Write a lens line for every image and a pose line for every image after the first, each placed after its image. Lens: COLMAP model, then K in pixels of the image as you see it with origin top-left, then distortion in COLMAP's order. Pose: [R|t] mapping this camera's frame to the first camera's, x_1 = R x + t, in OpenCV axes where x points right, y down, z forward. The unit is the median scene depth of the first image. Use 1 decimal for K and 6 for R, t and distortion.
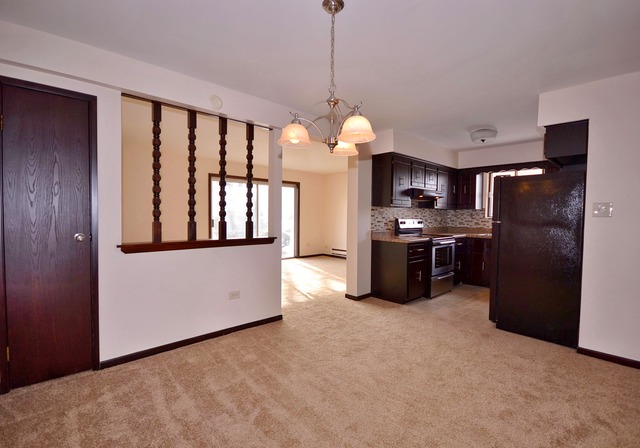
lens RADIAL K [[306.0, 0, 320.1], [0, 306.0, 224.6], [0, 0, 1]] dist [-0.006755, -0.001406]
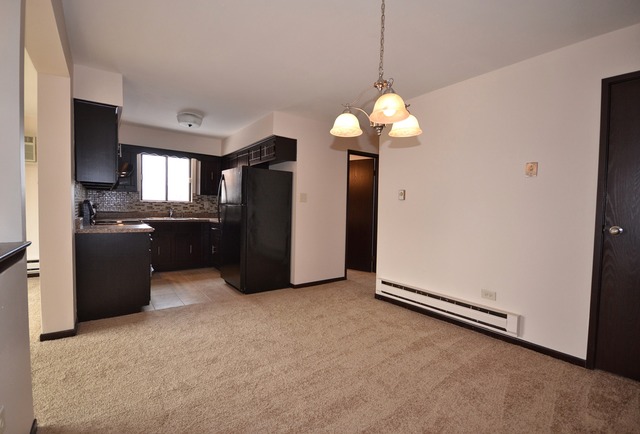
lens RADIAL K [[293.1, 0, 319.5], [0, 293.1, 217.4], [0, 0, 1]] dist [-0.003387, -0.000364]
pose [[0.096018, -0.039672, 0.994589, -0.476913], [0.009876, 0.999194, 0.038903, -0.002418], [-0.995331, 0.006087, 0.096332, 0.553951]]
